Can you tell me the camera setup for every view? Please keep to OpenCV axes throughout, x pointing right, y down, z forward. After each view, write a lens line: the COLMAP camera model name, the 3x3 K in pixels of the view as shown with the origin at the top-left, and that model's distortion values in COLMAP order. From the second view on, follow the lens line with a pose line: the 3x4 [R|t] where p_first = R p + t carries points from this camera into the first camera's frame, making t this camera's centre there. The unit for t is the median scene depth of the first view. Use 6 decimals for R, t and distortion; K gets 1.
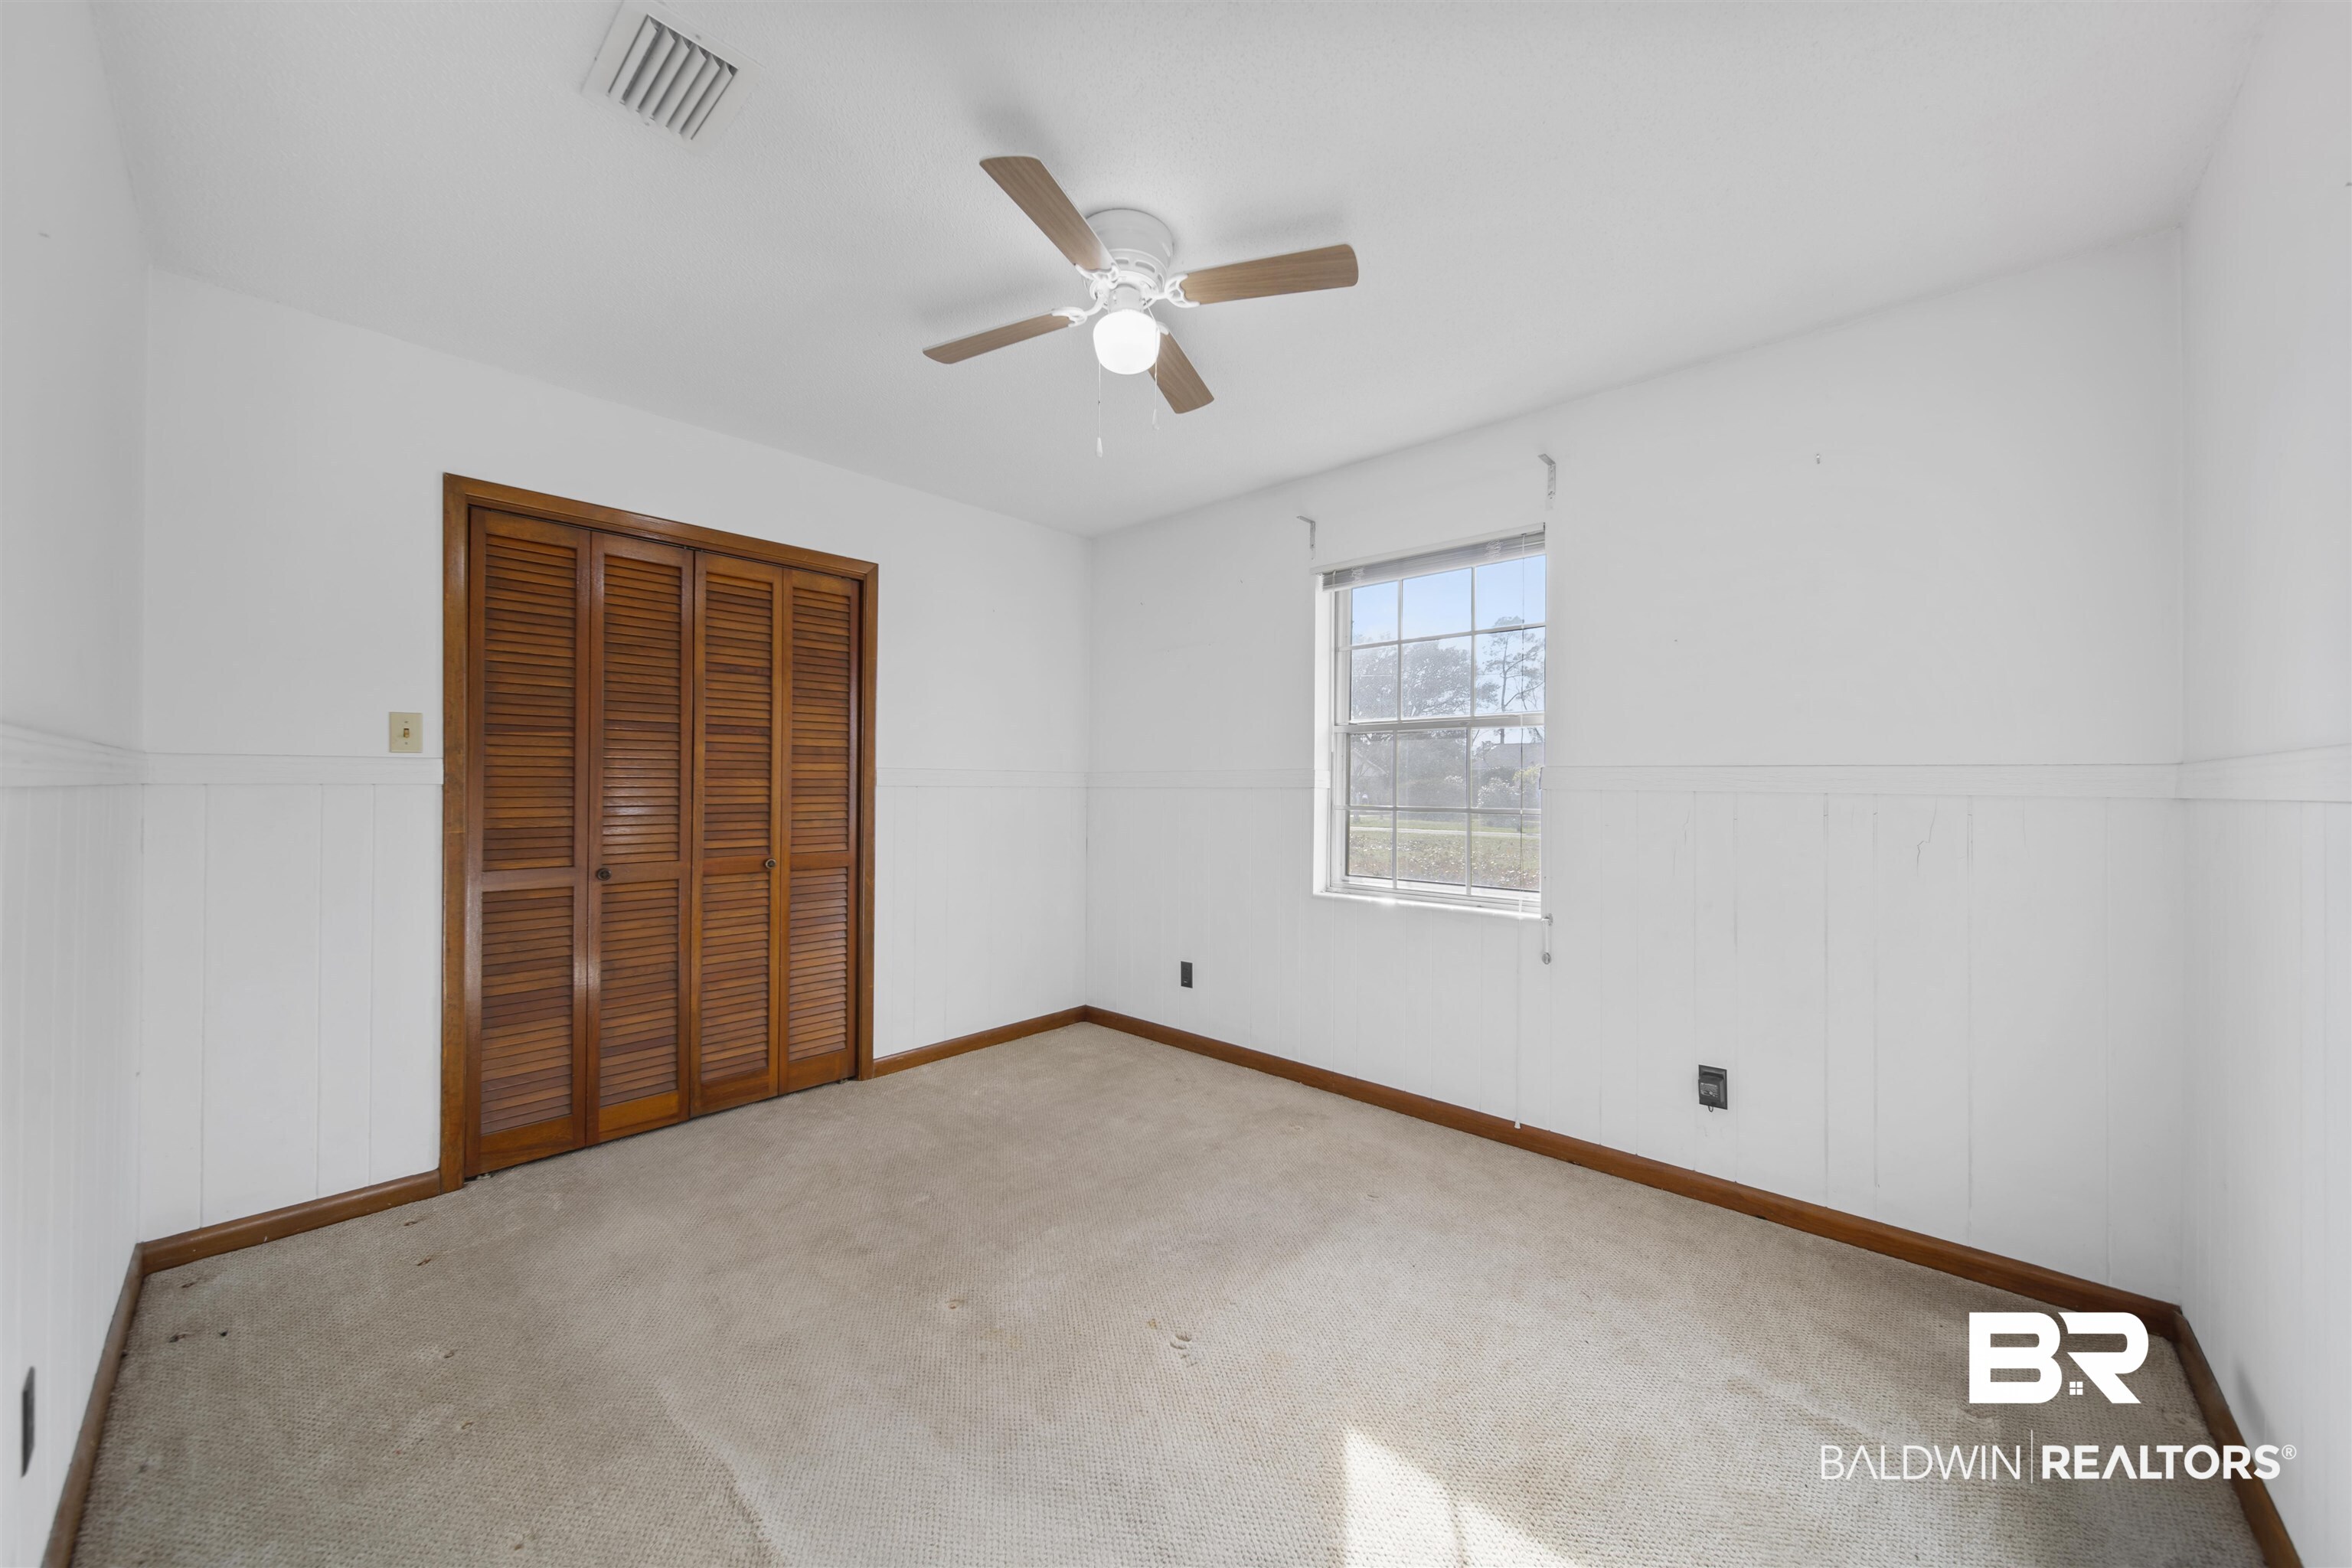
lens RADIAL K [[834.1, 0, 1167.4], [0, 834.1, 796.5], [0, 0, 1]] dist [-0.000848, -0.000288]
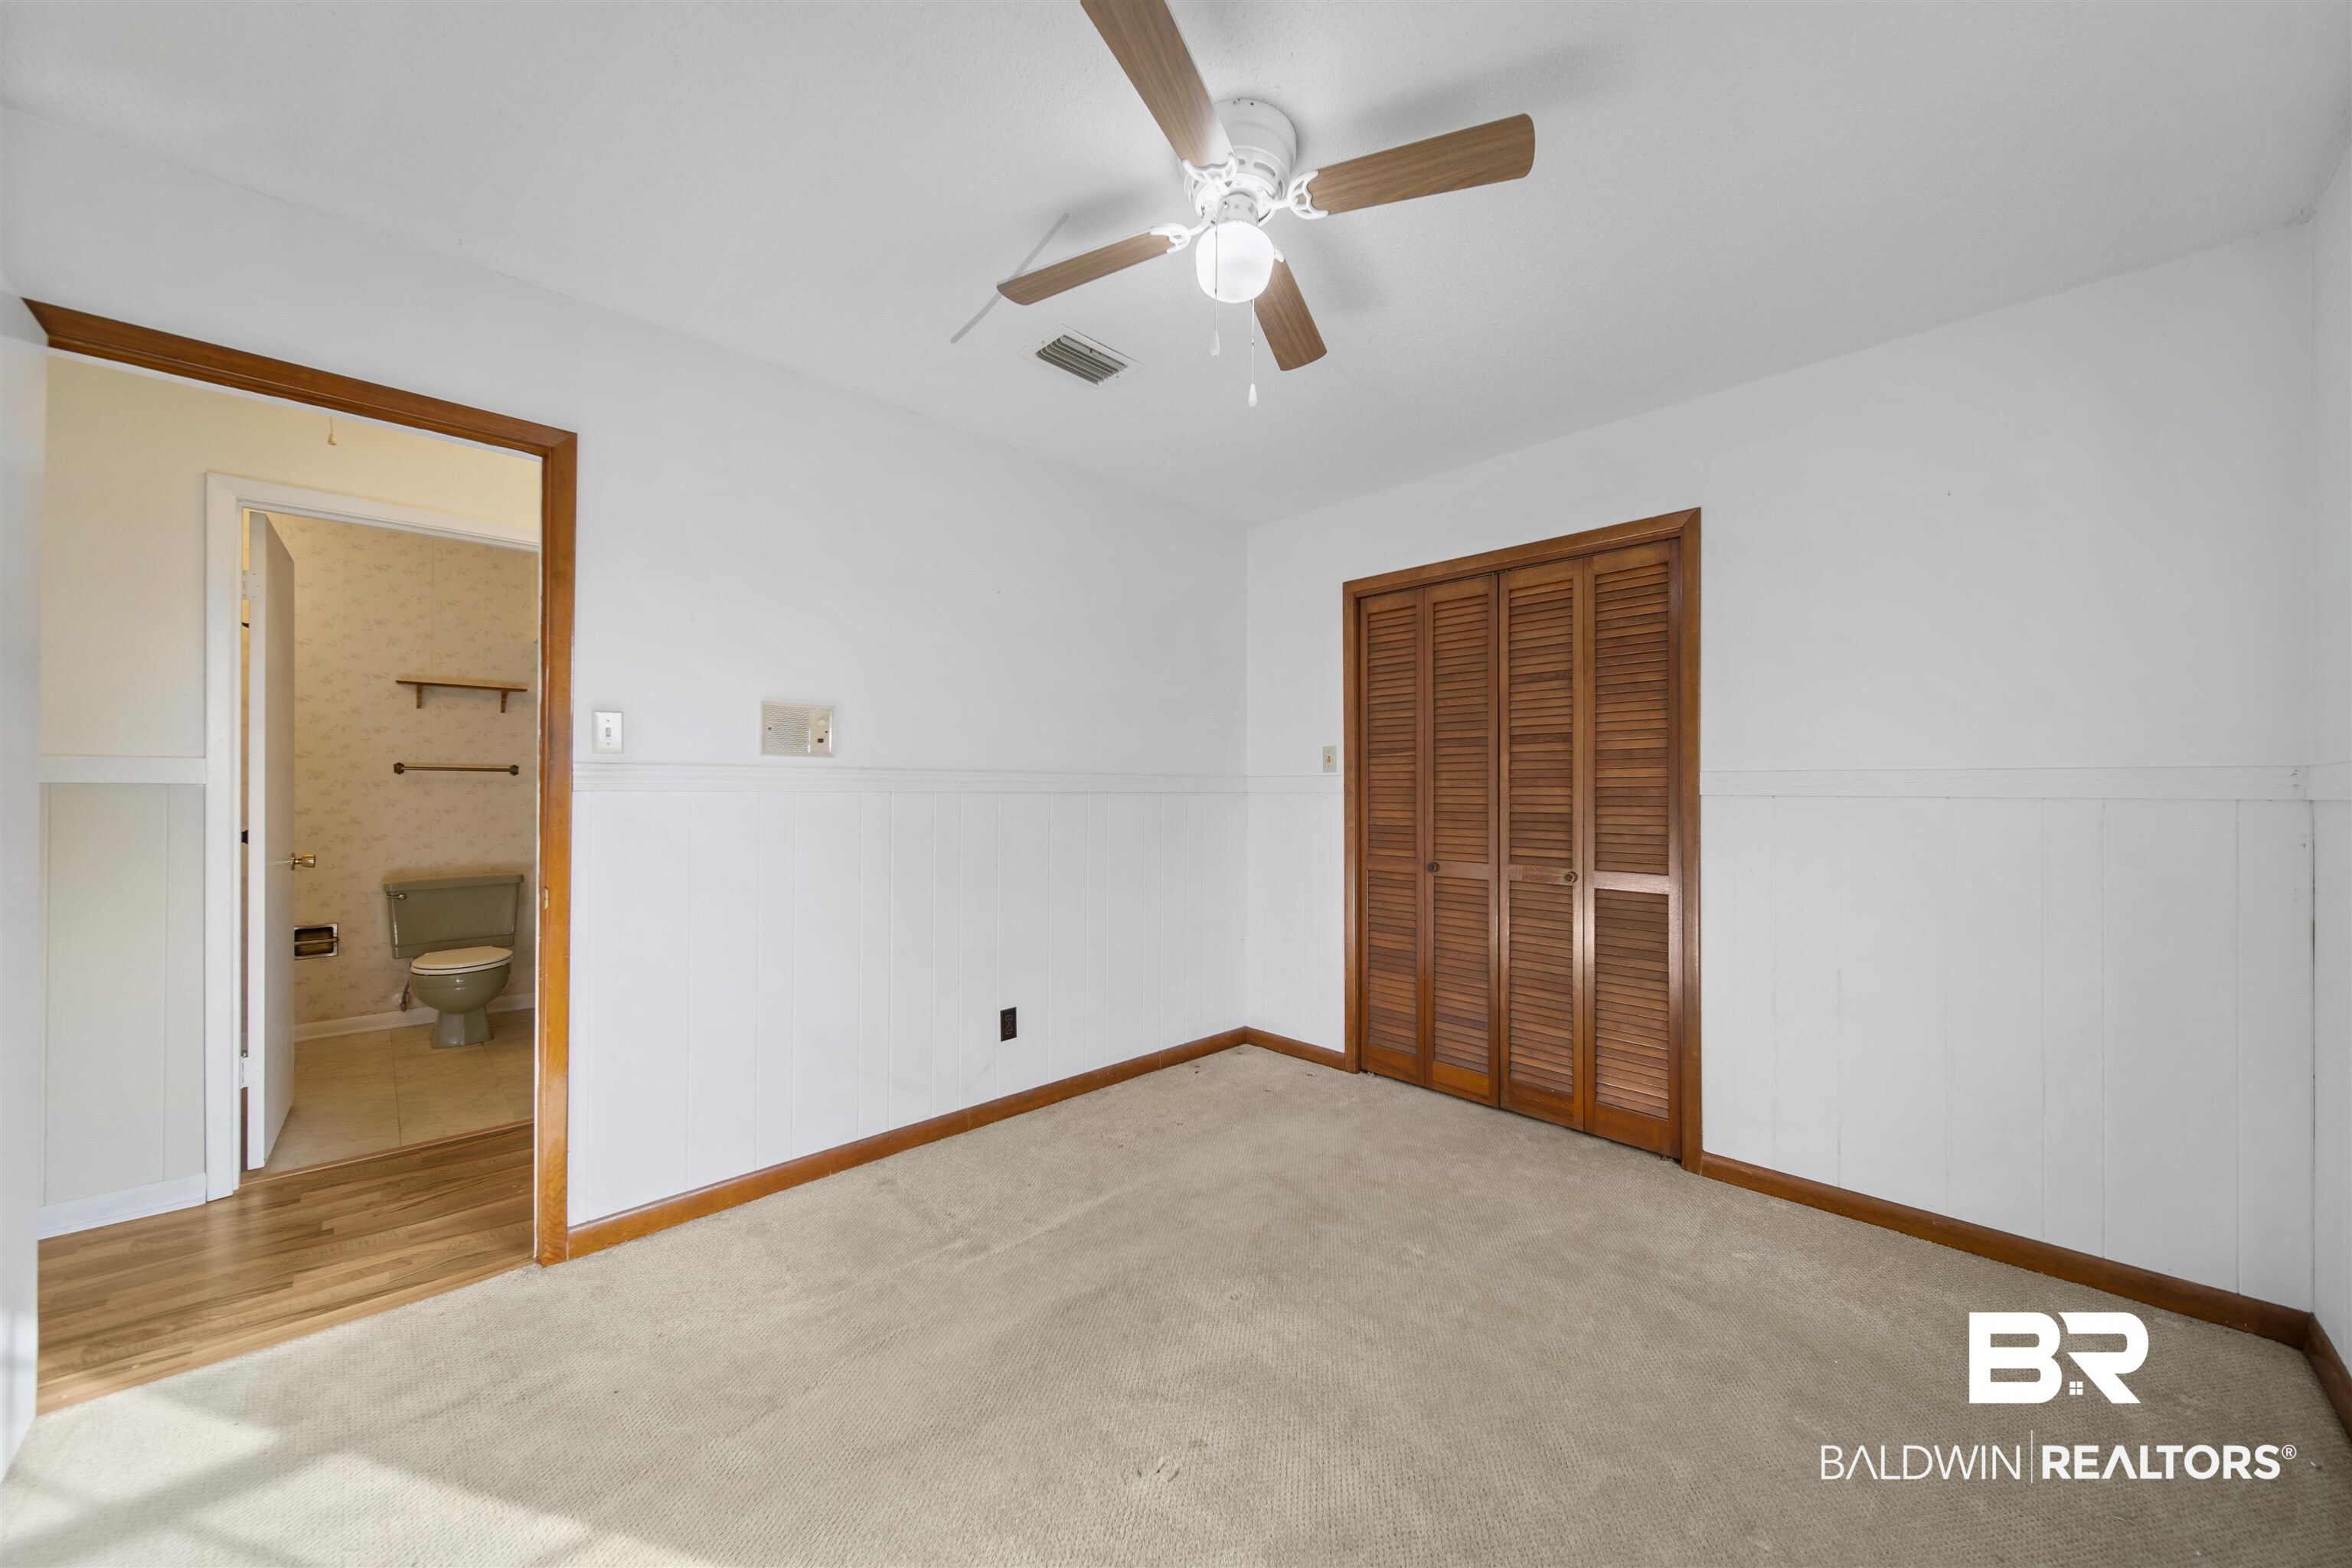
lens RADIAL K [[834.1, 0, 1167.4], [0, 834.1, 796.5], [0, 0, 1]] dist [-0.000848, -0.000288]
pose [[-0.056606, 0.002626, -0.998393, 0.507469], [-0.018834, 0.999816, 0.003697, -0.006136], [0.998219, 0.019013, -0.056546, 0.625082]]
